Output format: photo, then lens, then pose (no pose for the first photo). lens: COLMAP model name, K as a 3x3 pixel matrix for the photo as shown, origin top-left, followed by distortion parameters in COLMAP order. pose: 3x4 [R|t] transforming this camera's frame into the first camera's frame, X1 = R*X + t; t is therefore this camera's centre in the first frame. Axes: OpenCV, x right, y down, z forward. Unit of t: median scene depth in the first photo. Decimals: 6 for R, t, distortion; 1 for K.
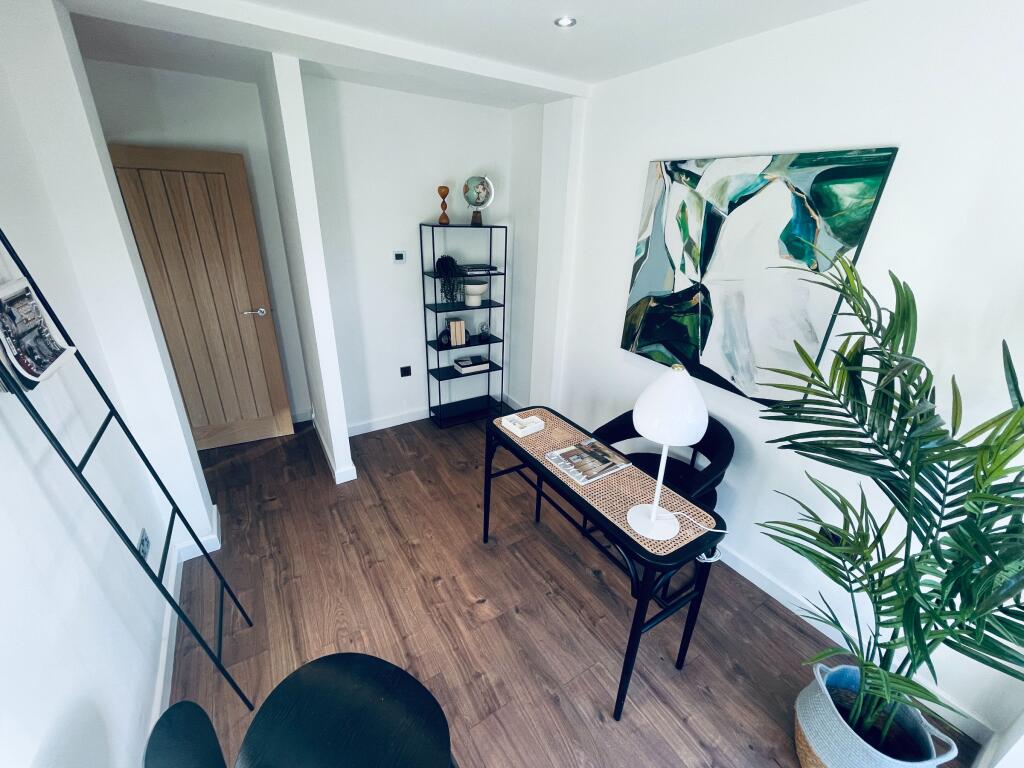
lens RADIAL K [[415.2, 0, 508.0], [0, 415.2, 383.6], [0, 0, 1]] dist [0.004457, 0.000427]
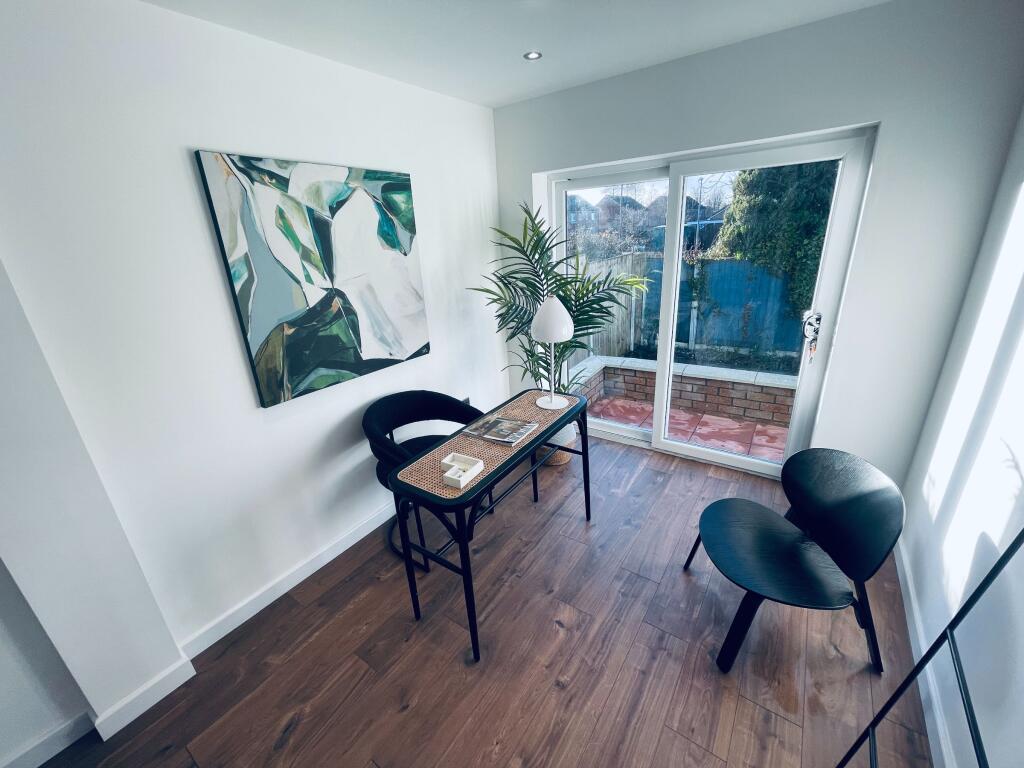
lens RADIAL K [[415.2, 0, 507.9], [0, 415.2, 384.5], [0, 0, 1]] dist [0.004457, 0.000427]
pose [[-0.375149, -0.329052, 0.866595, -0.639991], [0.412357, 0.778040, 0.473937, -0.368410], [-0.830196, 0.535143, -0.156194, 0.950735]]
